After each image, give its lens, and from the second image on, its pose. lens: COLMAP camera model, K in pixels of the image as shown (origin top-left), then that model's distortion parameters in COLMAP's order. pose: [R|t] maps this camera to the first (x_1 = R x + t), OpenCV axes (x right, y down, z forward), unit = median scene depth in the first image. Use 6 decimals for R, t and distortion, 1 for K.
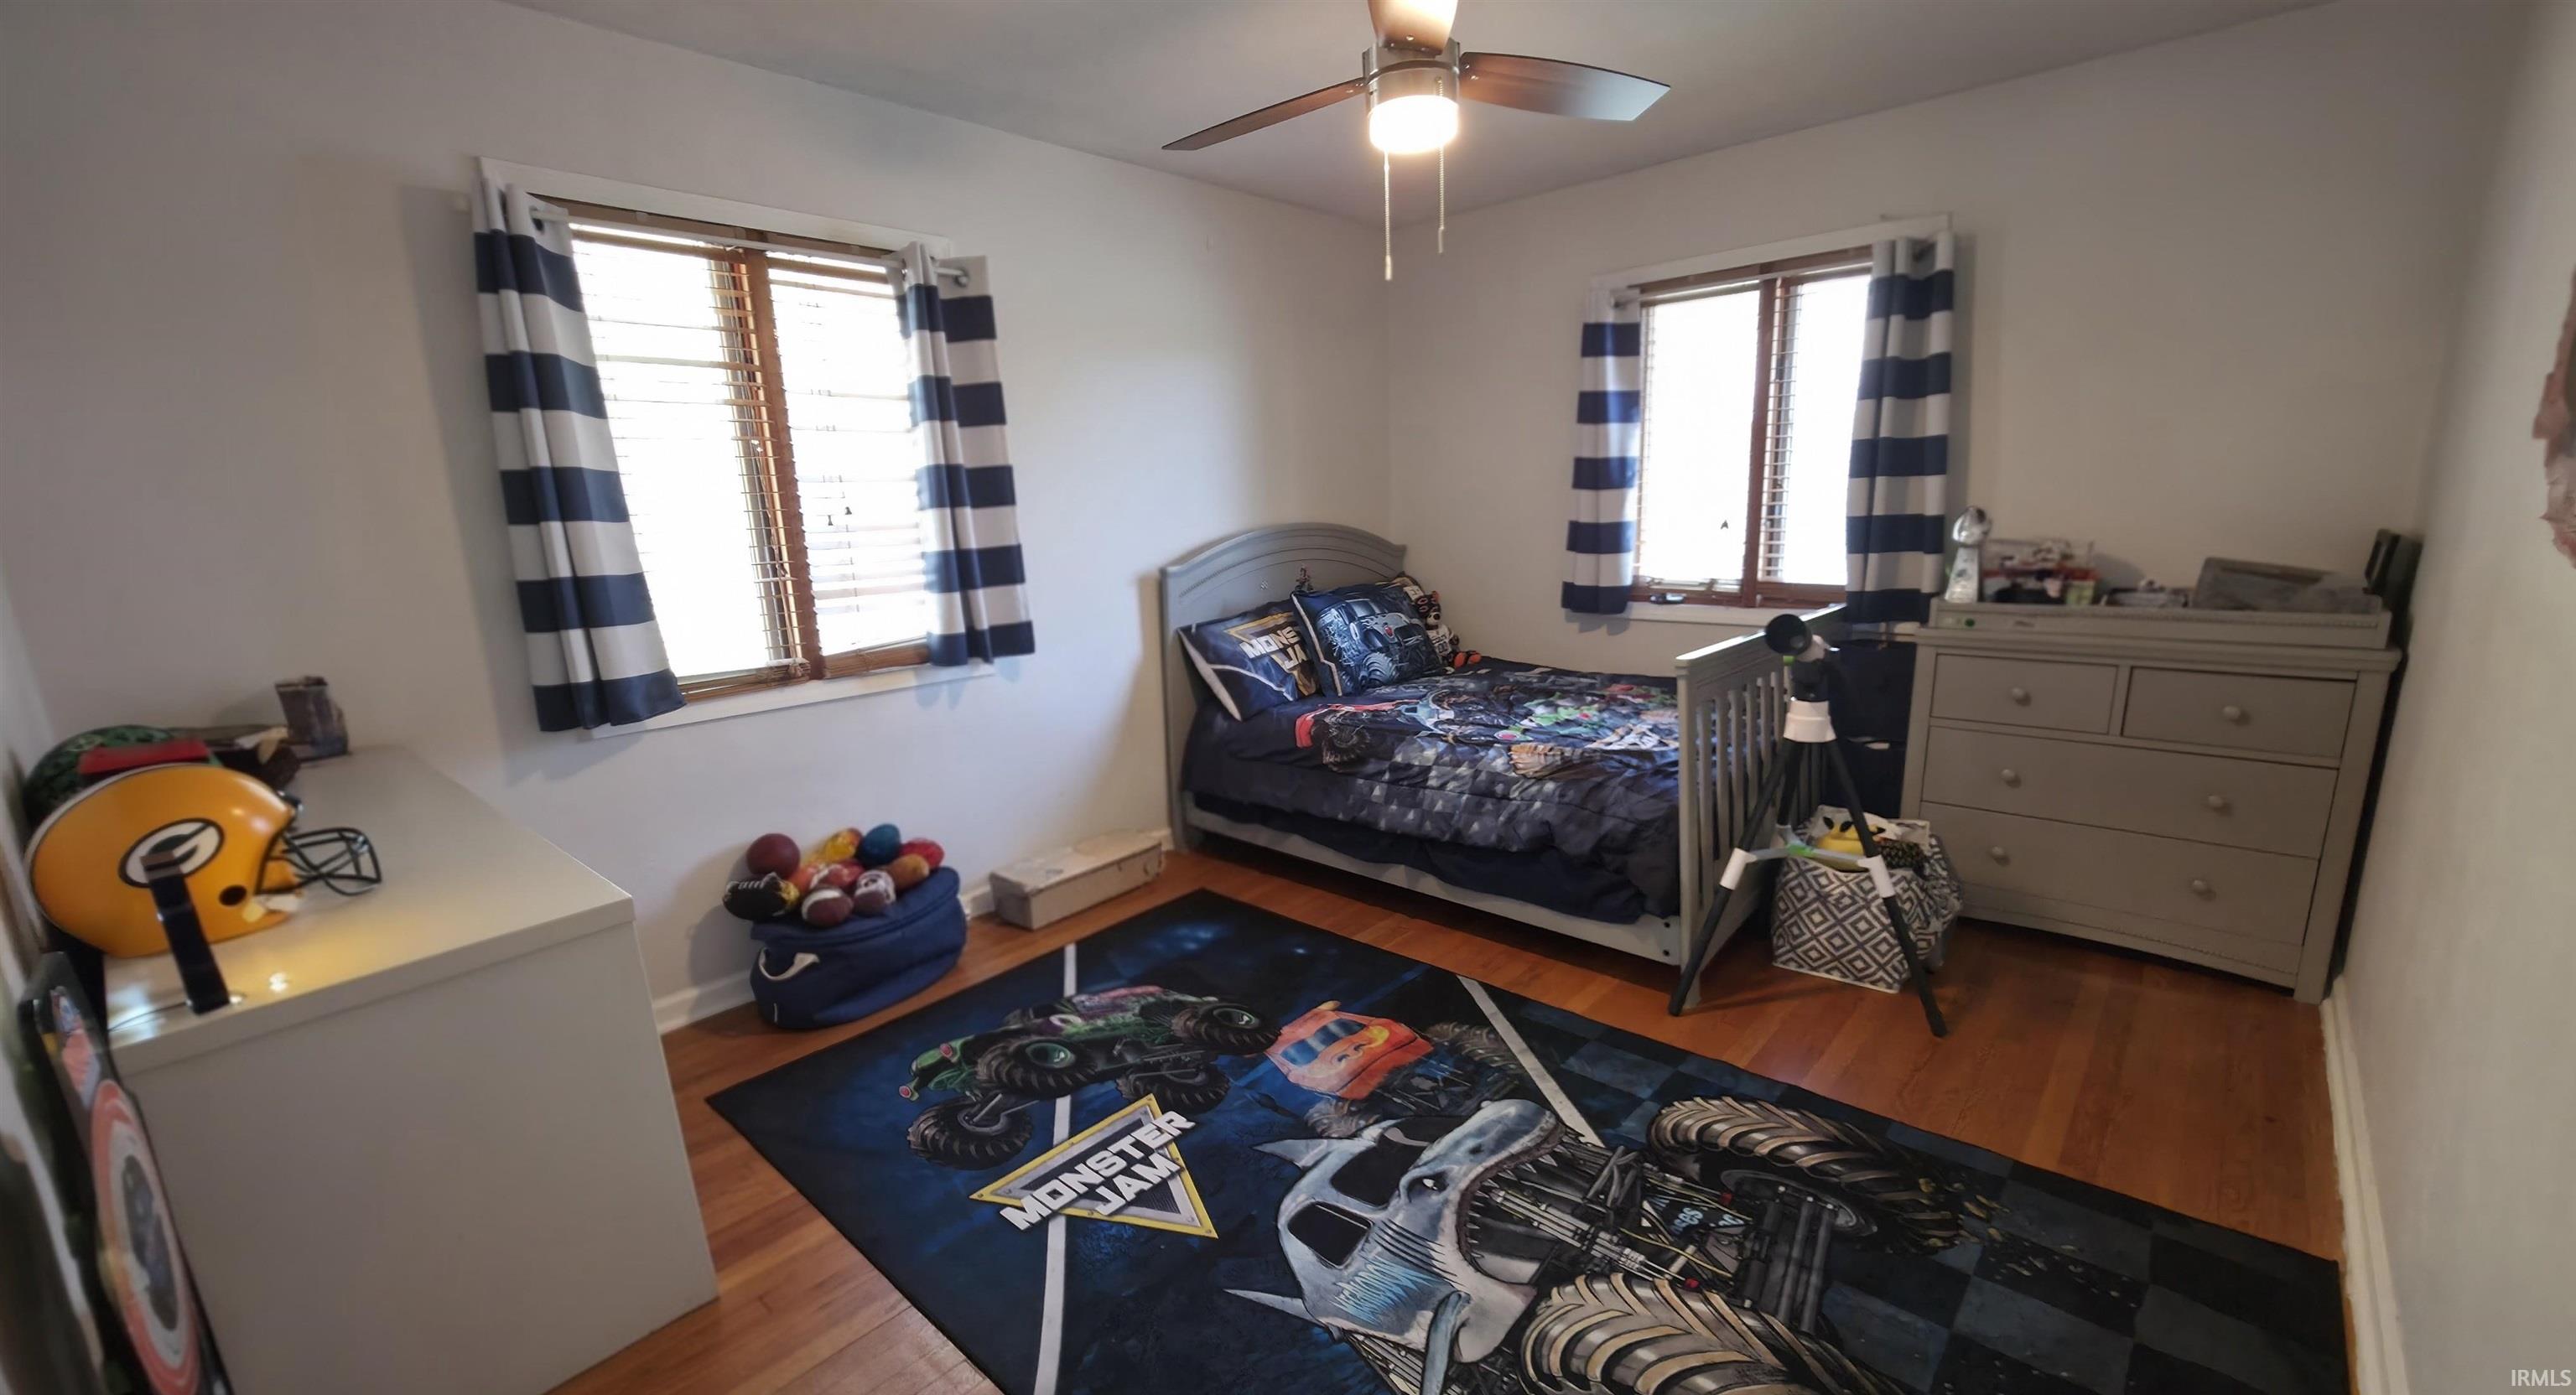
lens RADIAL K [[1034.0, 0, 1304.2], [0, 1034.0, 697.4], [0, 0, 1]] dist [0.010624, -0.000587]
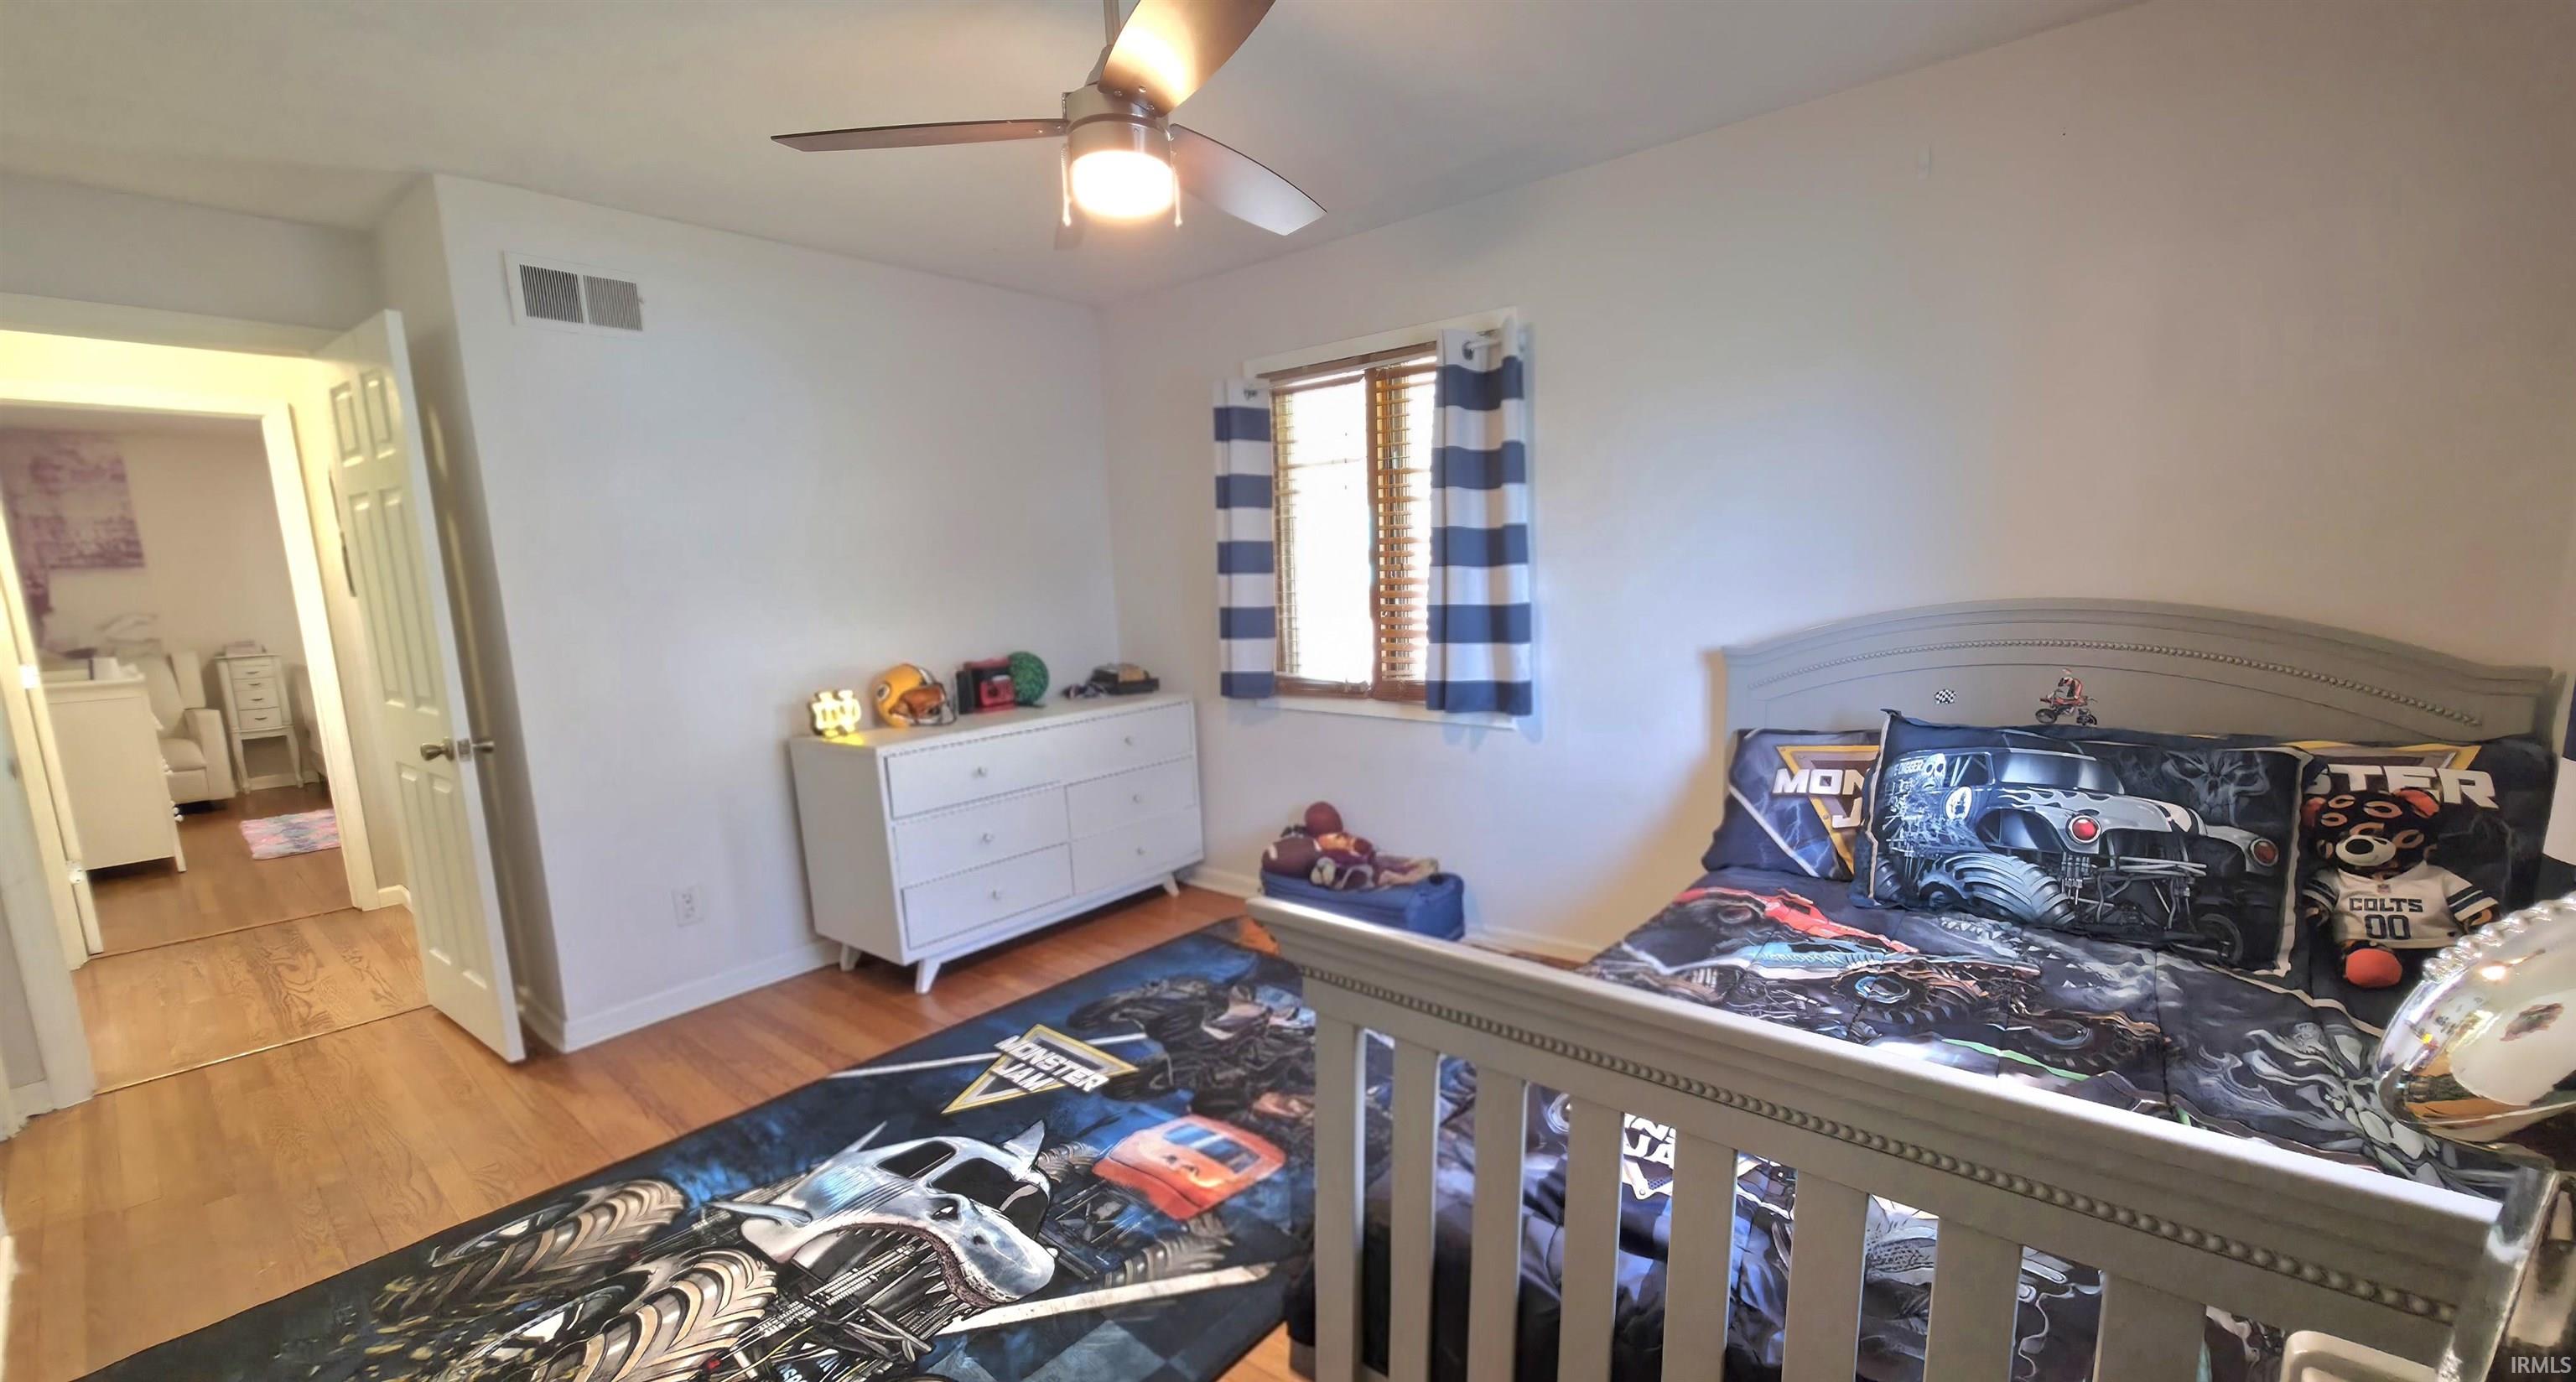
lens RADIAL K [[1031.8, 0, 1308.7], [0, 1031.8, 699.8], [0, 0, 1]] dist [0.002209, -0.000006]
pose [[0.037024, 0.164380, -0.985702, 1.051504], [-0.159491, 0.974707, 0.156556, -0.274146], [0.986505, 0.151415, 0.062305, 1.145752]]
